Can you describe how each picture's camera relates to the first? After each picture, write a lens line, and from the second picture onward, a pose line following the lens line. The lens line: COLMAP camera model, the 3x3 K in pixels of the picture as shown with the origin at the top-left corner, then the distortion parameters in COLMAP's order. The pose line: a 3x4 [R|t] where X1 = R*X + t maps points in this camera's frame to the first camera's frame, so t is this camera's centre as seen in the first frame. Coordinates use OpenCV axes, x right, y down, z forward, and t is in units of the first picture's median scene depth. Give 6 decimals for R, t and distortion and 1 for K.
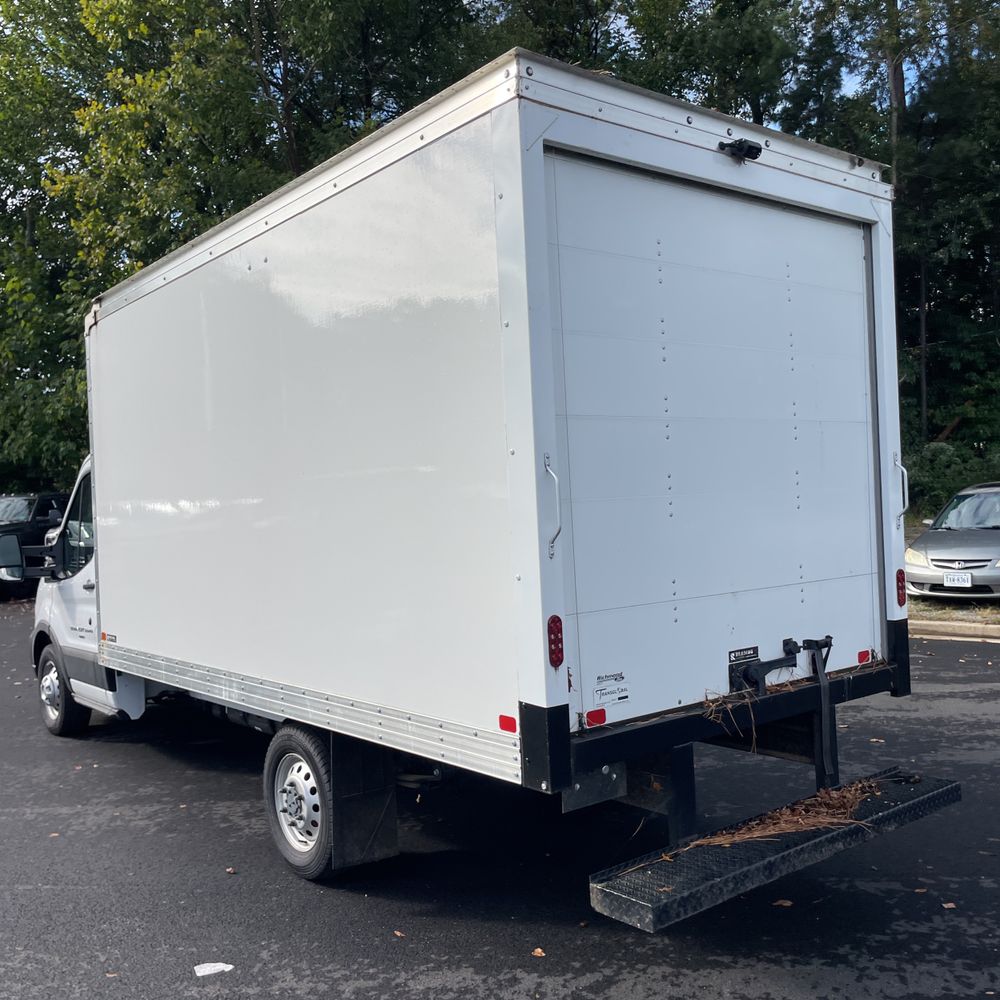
lens RADIAL K [[1017.6, 0, 495.2], [0, 1017.6, 504.0], [0, 0, 1]] dist [0.113300, -0.161756]
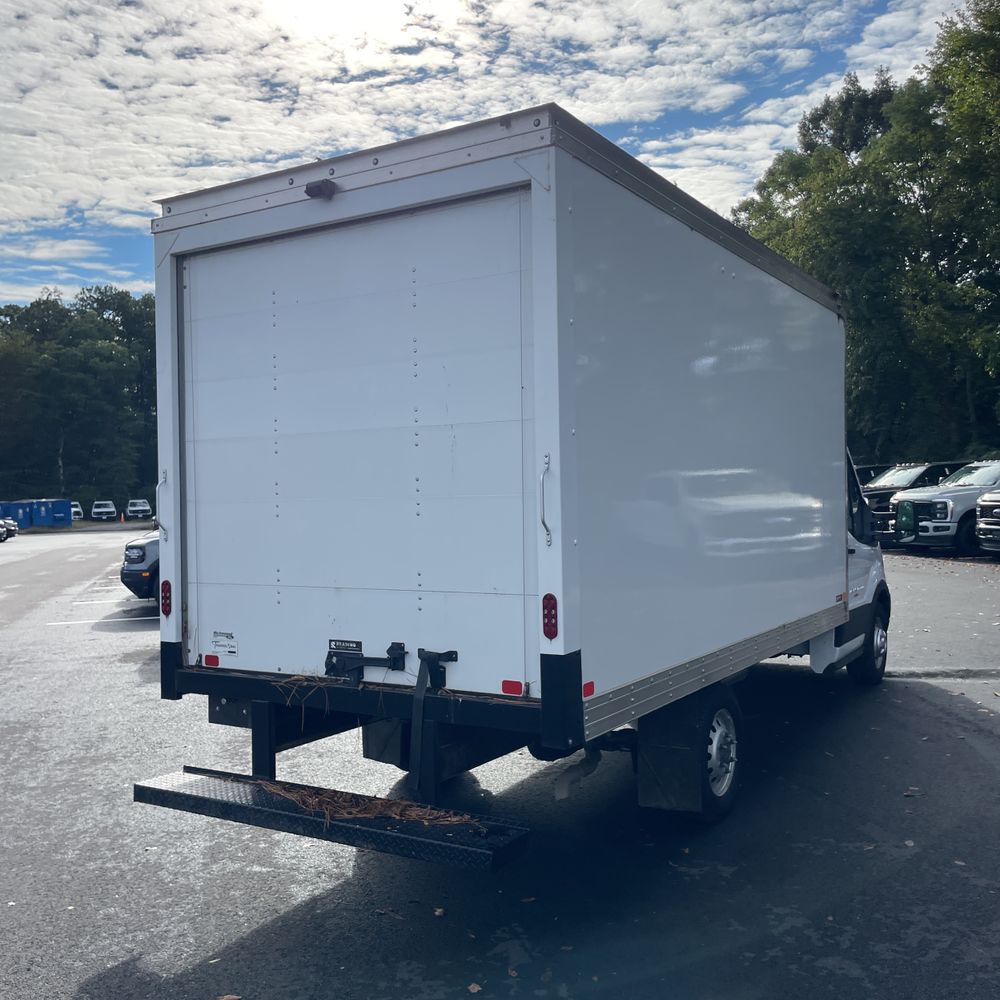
lens RADIAL K [[1020.9, 0, 488.9], [0, 1020.9, 486.1], [0, 0, 1]] dist [0.118703, -0.183532]
pose [[0.326584, 0.025647, -0.944820, 1.181455], [0.004449, 0.999579, 0.028671, -0.049085], [0.945158, -0.013567, 0.326332, 0.701907]]
